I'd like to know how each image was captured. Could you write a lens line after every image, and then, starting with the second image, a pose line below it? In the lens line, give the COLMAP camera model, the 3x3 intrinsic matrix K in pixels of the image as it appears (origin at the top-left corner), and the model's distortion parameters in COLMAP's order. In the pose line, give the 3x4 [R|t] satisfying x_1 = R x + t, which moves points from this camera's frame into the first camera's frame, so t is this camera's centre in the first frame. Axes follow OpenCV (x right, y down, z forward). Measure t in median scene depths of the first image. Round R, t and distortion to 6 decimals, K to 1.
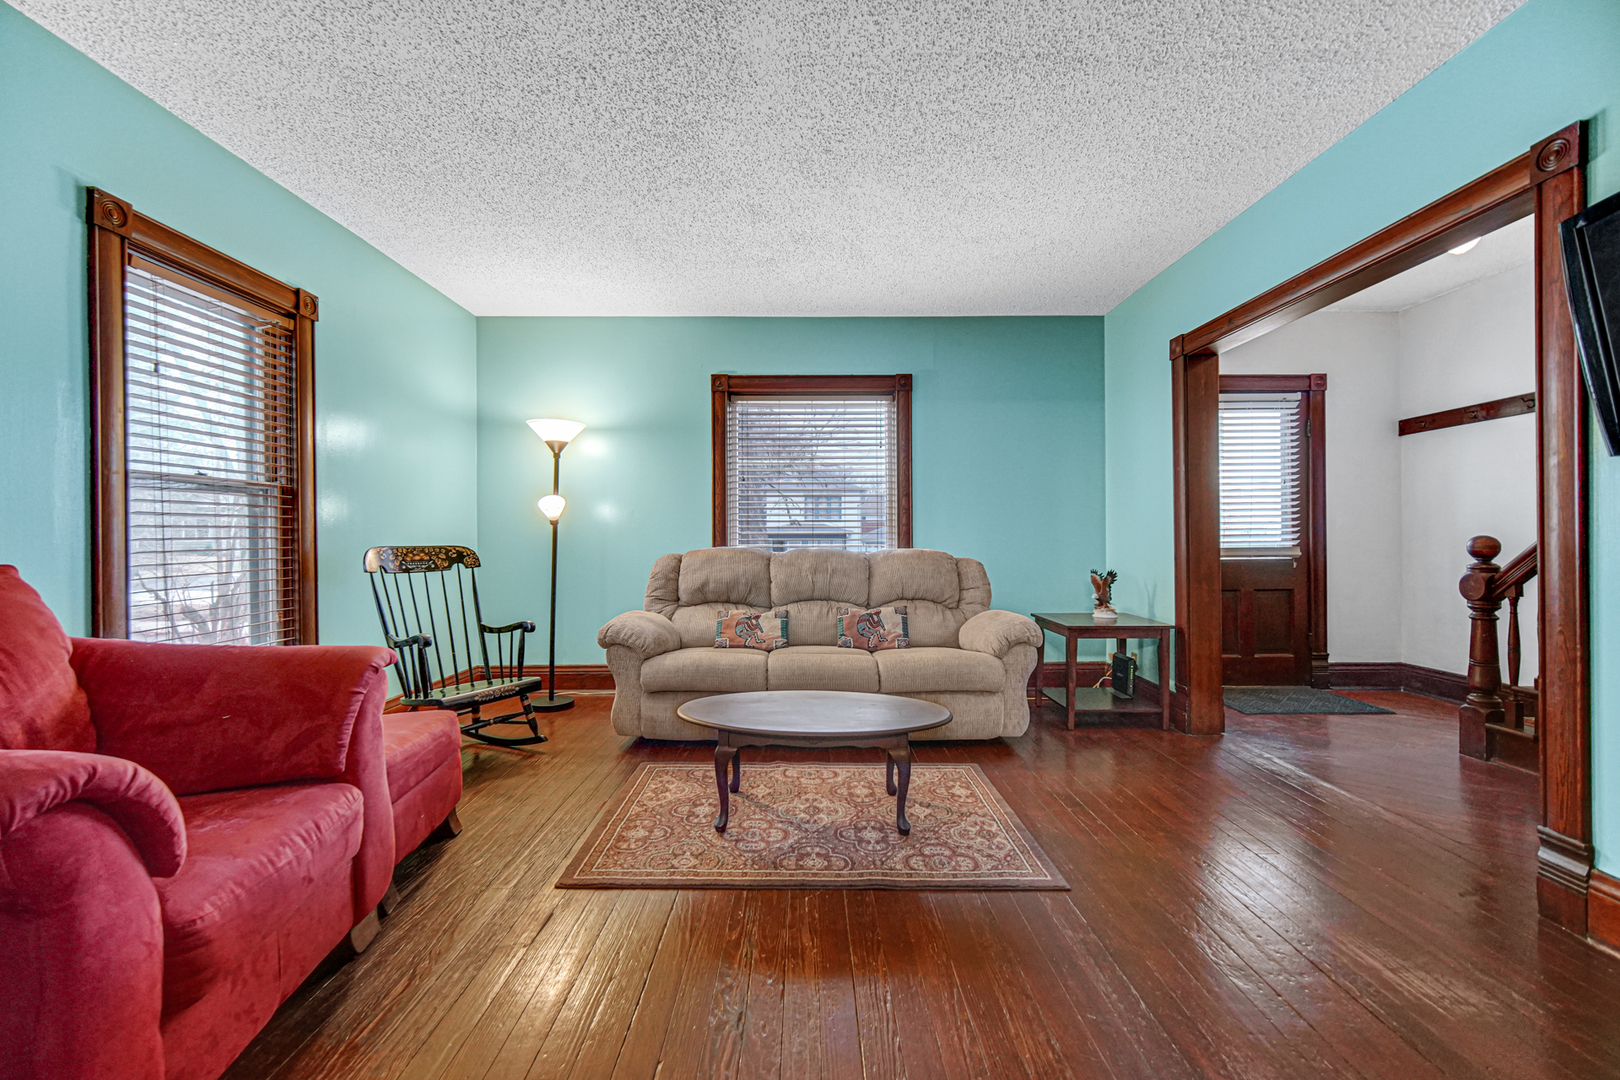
lens RADIAL K [[647.5, 0, 810.0], [0, 647.5, 540.0], [0, 0, 1]] dist [-0.002310, -0.000170]
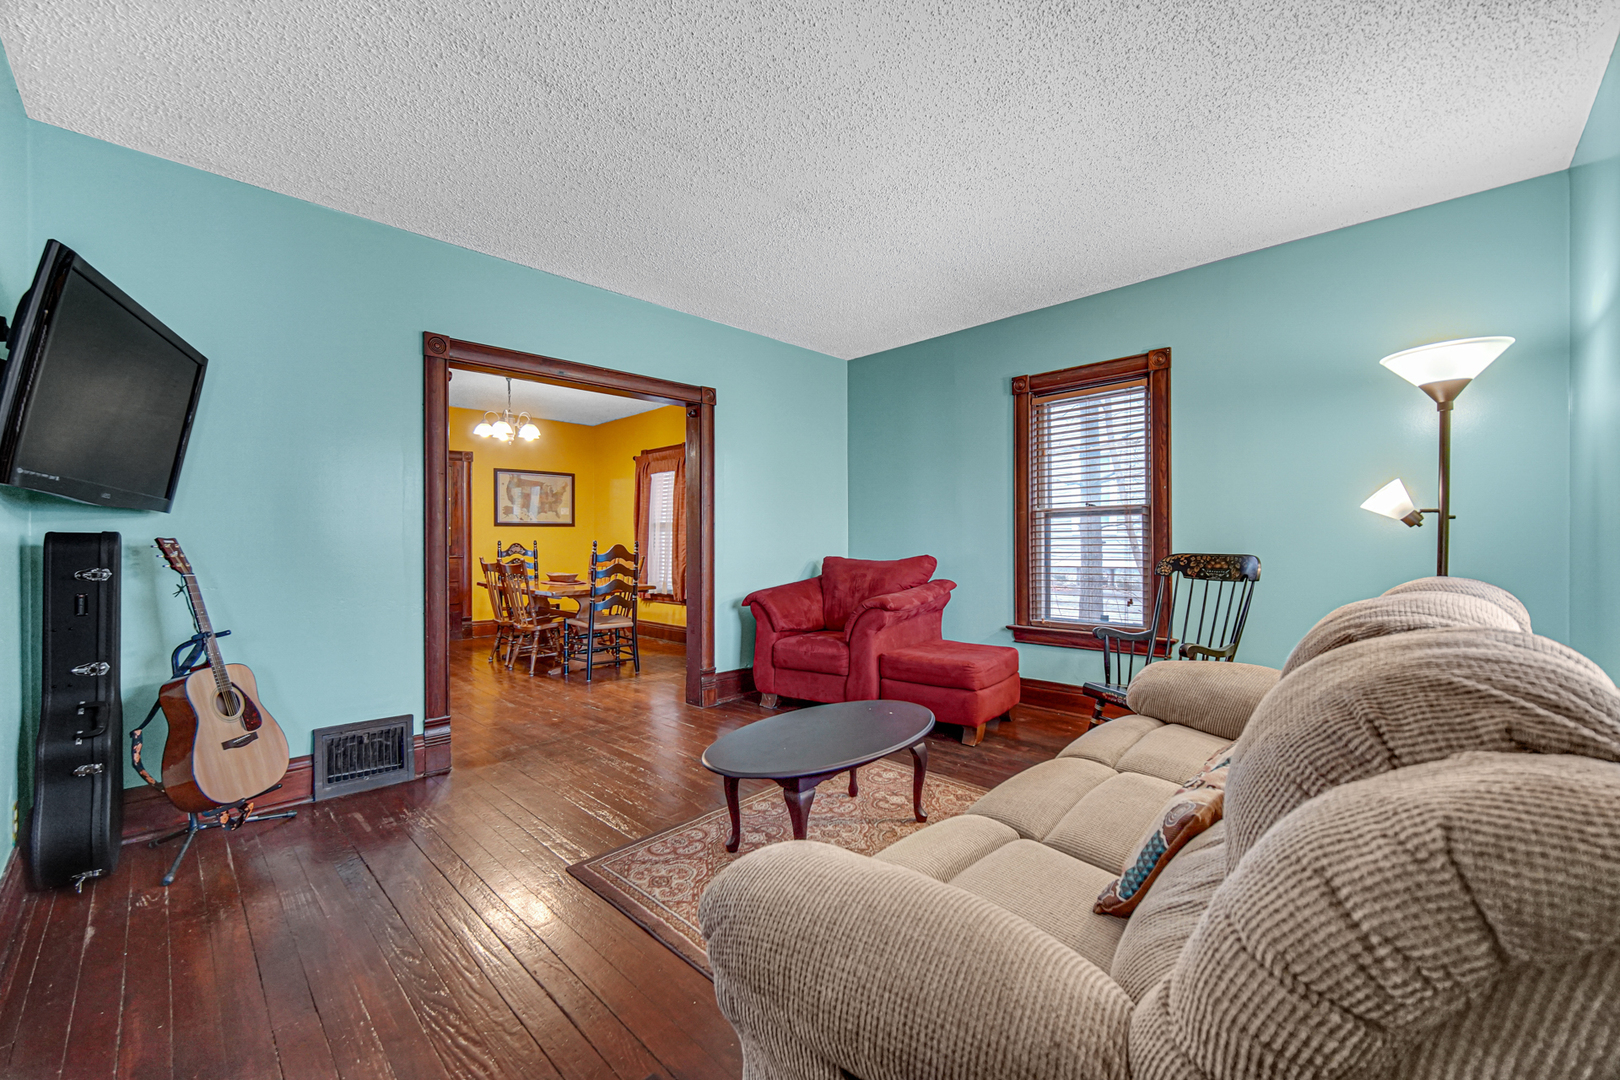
lens RADIAL K [[647.5, 0, 810.0], [0, 647.5, 540.0], [0, 0, 1]] dist [-0.002310, -0.000170]
pose [[-0.705839, 0.007166, -0.708337, 0.467033], [0.004590, 0.999974, 0.005542, -0.017733], [0.708358, 0.000660, -0.705853, 1.093601]]
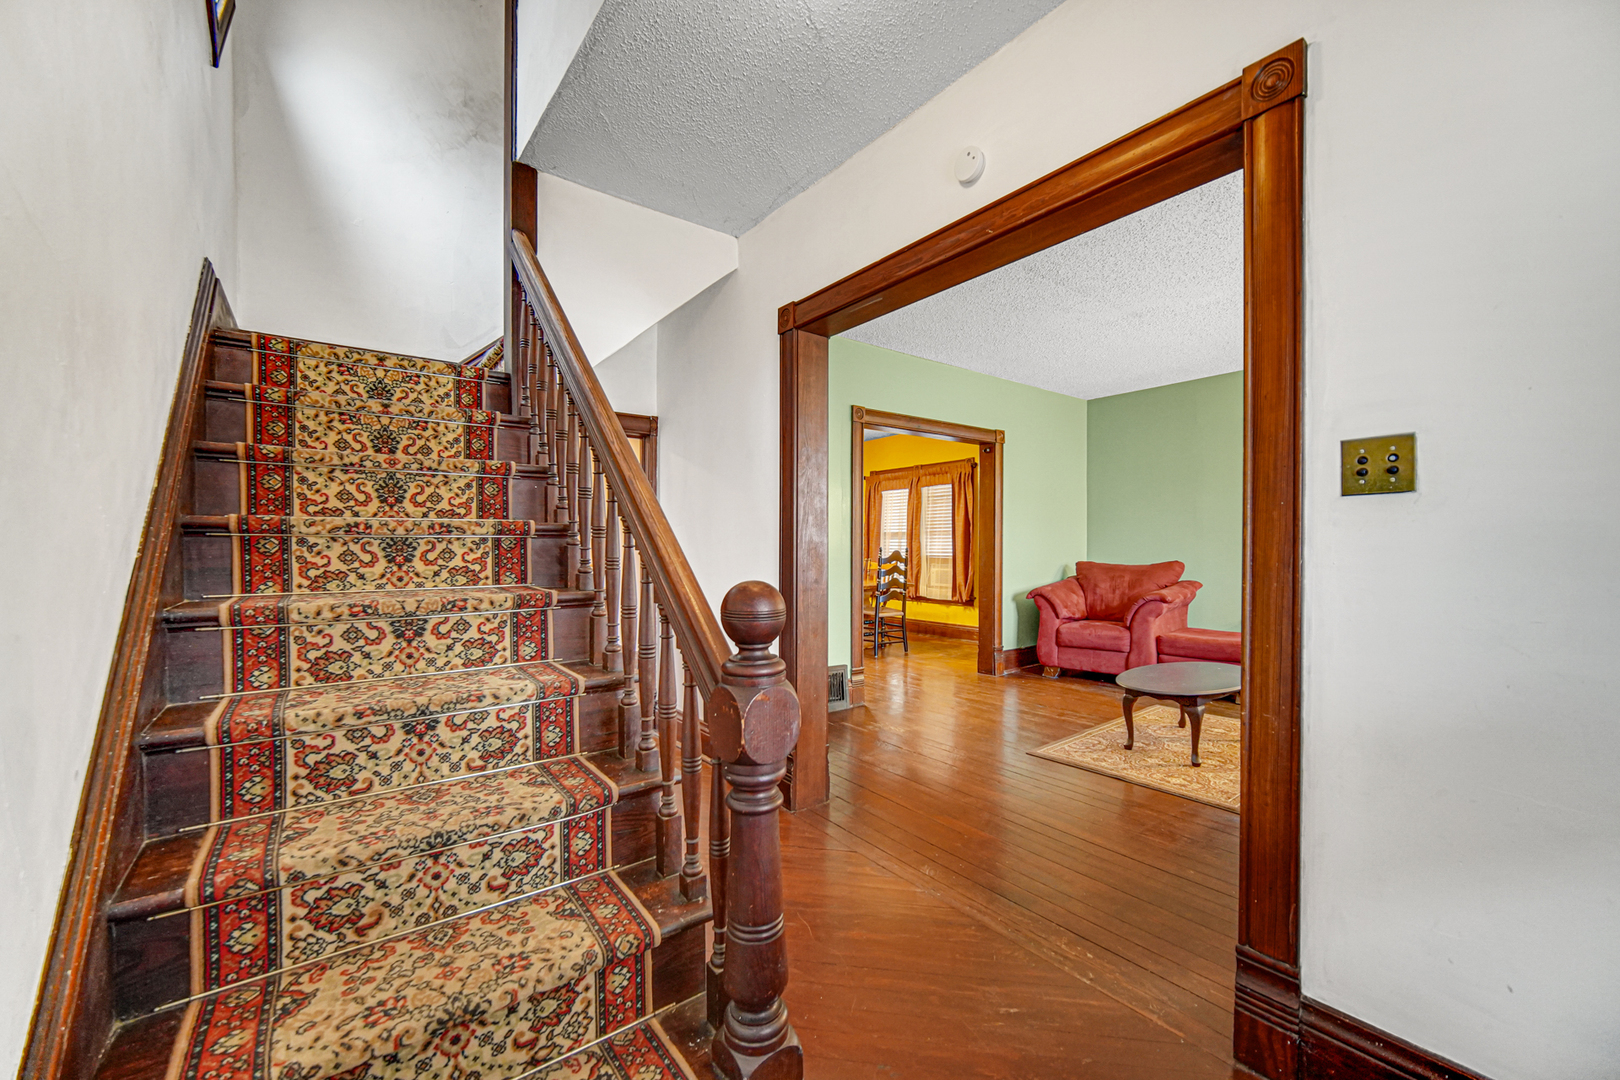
lens RADIAL K [[647.5, 0, 810.0], [0, 647.5, 540.0], [0, 0, 1]] dist [-0.002310, -0.000170]
pose [[-0.800309, -0.004189, -0.599573, 1.024672], [-0.001924, 0.999988, -0.004419, -0.021883], [0.599585, -0.002383, -0.800308, 1.088148]]
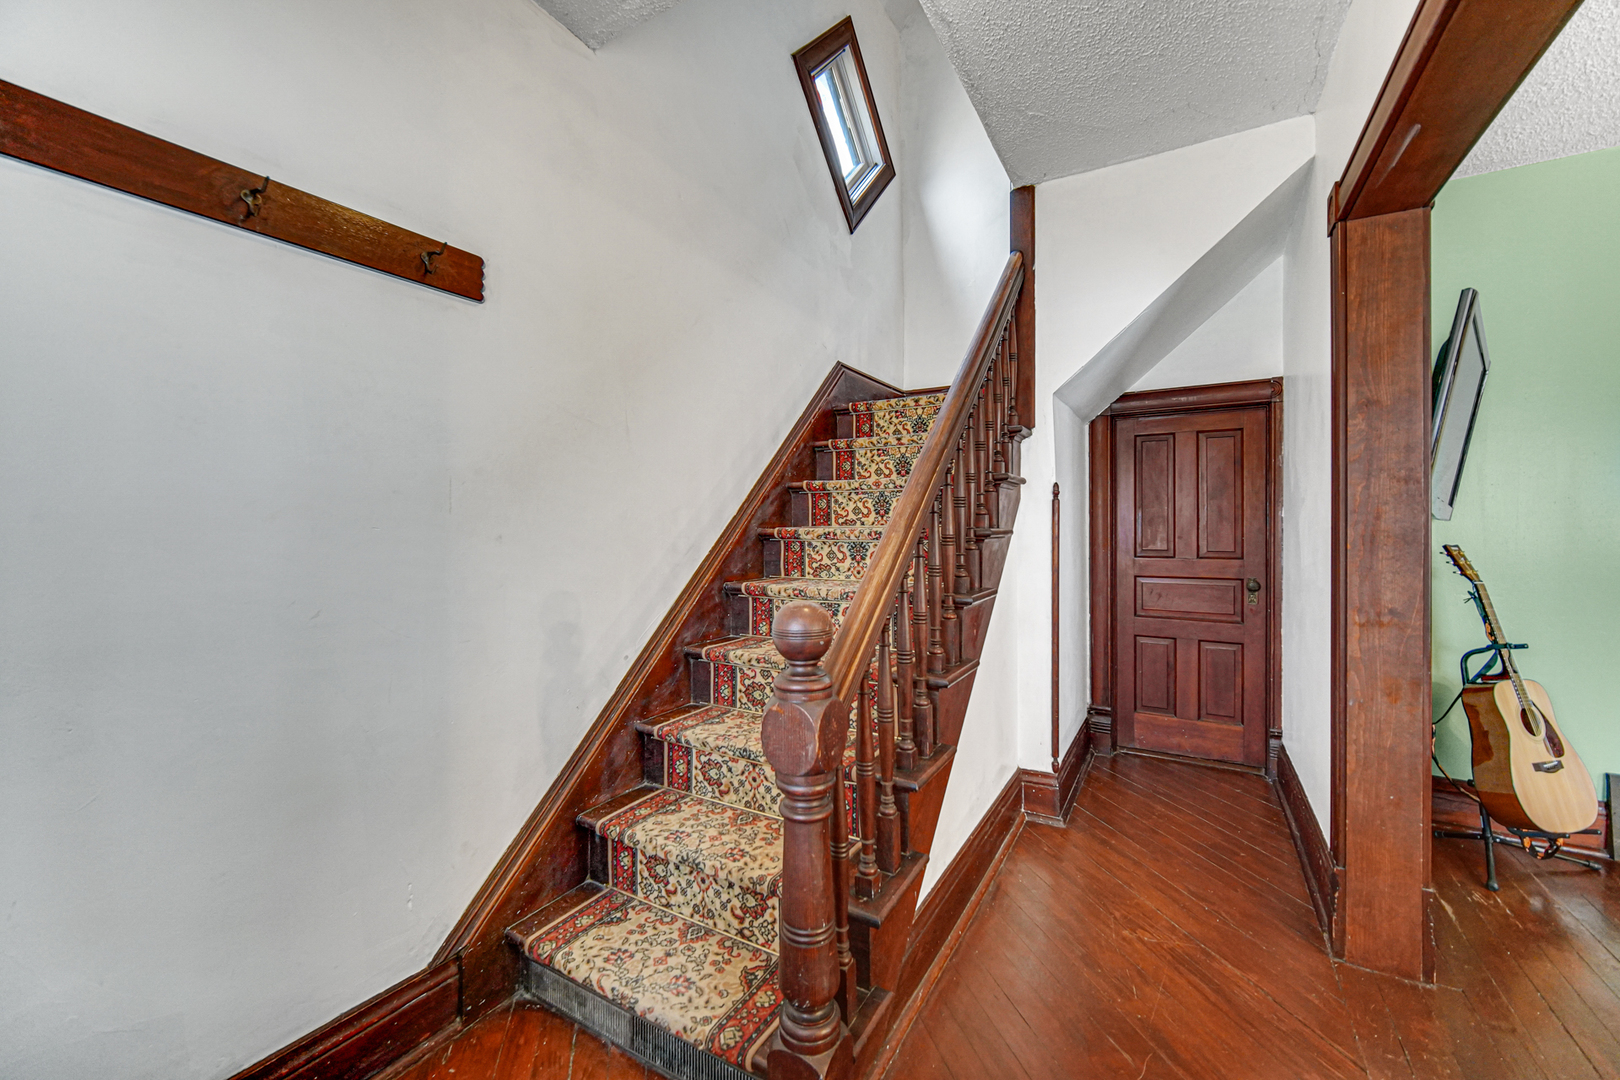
lens RADIAL K [[642.5, 0, 806.8], [0, 642.5, 521.6], [0, 0, 1]] dist [0.001754, 0.000181]
pose [[-0.856512, 0.008310, 0.516060, 0.687170], [0.004873, 0.999956, -0.008015, -0.040821], [-0.516104, -0.004350, -0.856515, 1.102311]]
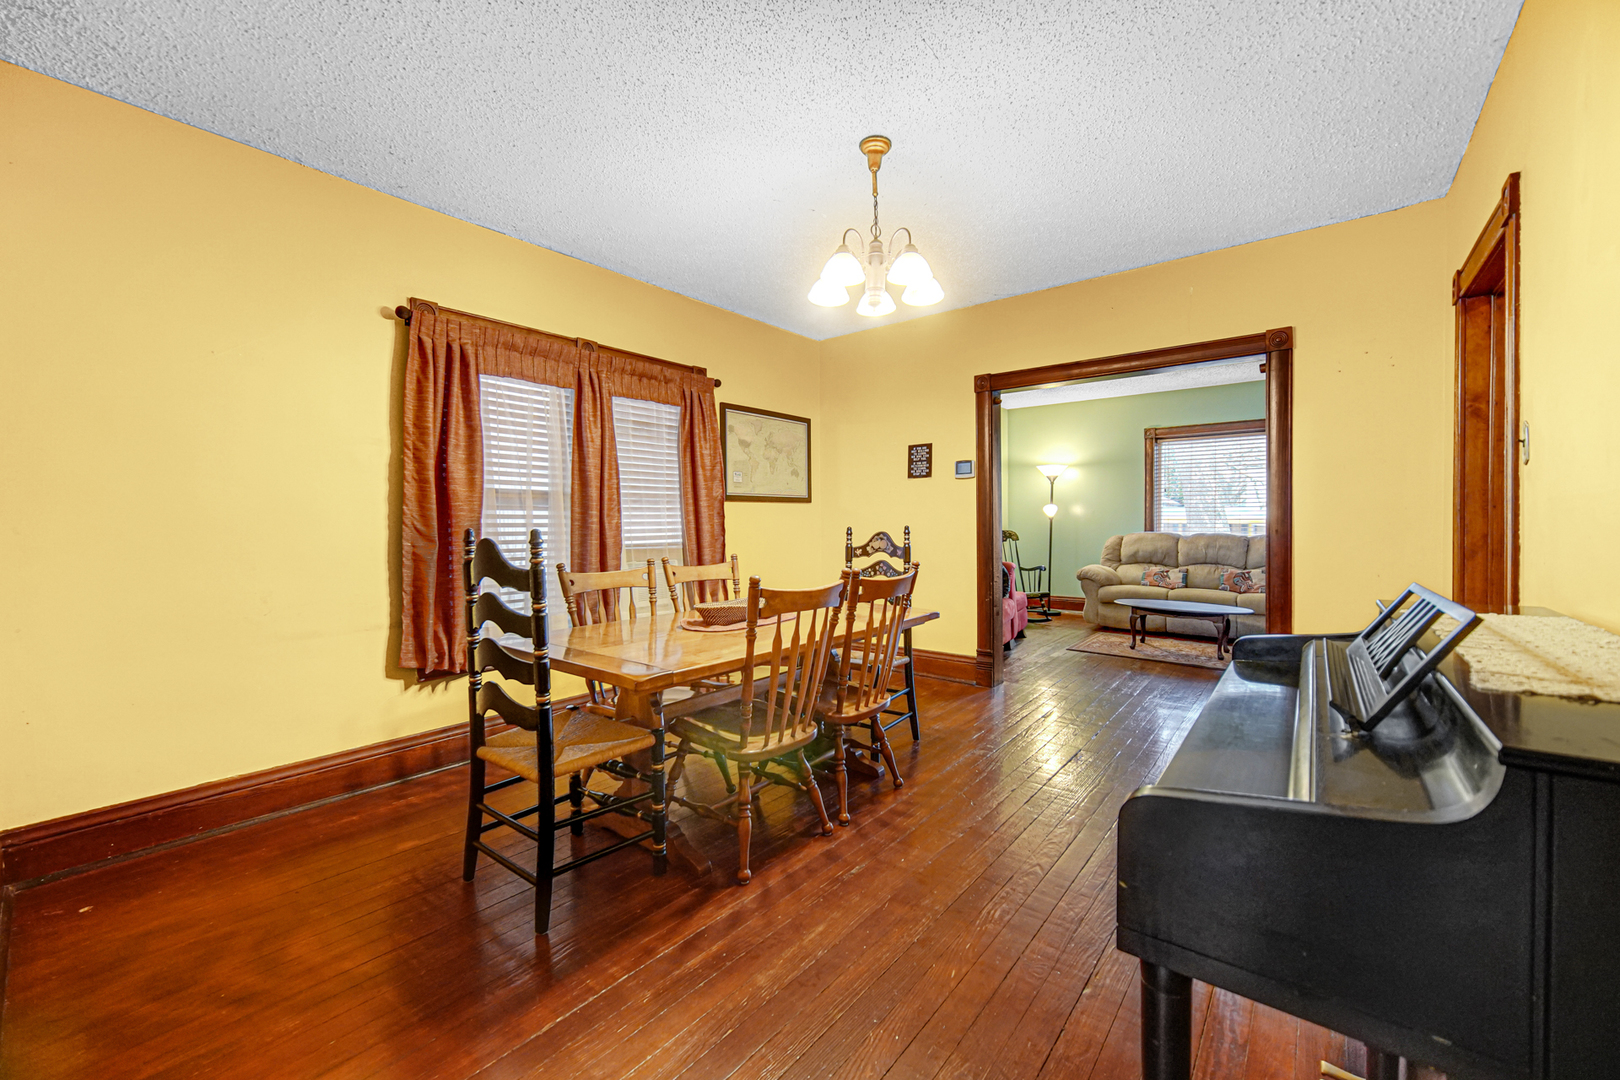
lens RADIAL K [[623.7, 0, 812.8], [0, 623.7, 524.5], [0, 0, 1]] dist [-0.001168, -0.000053]
pose [[0.771126, 0.001642, -0.636681, 0.260942], [0.000389, 0.999995, 0.003050, -0.016384], [0.636683, -0.002600, 0.771122, -0.960583]]
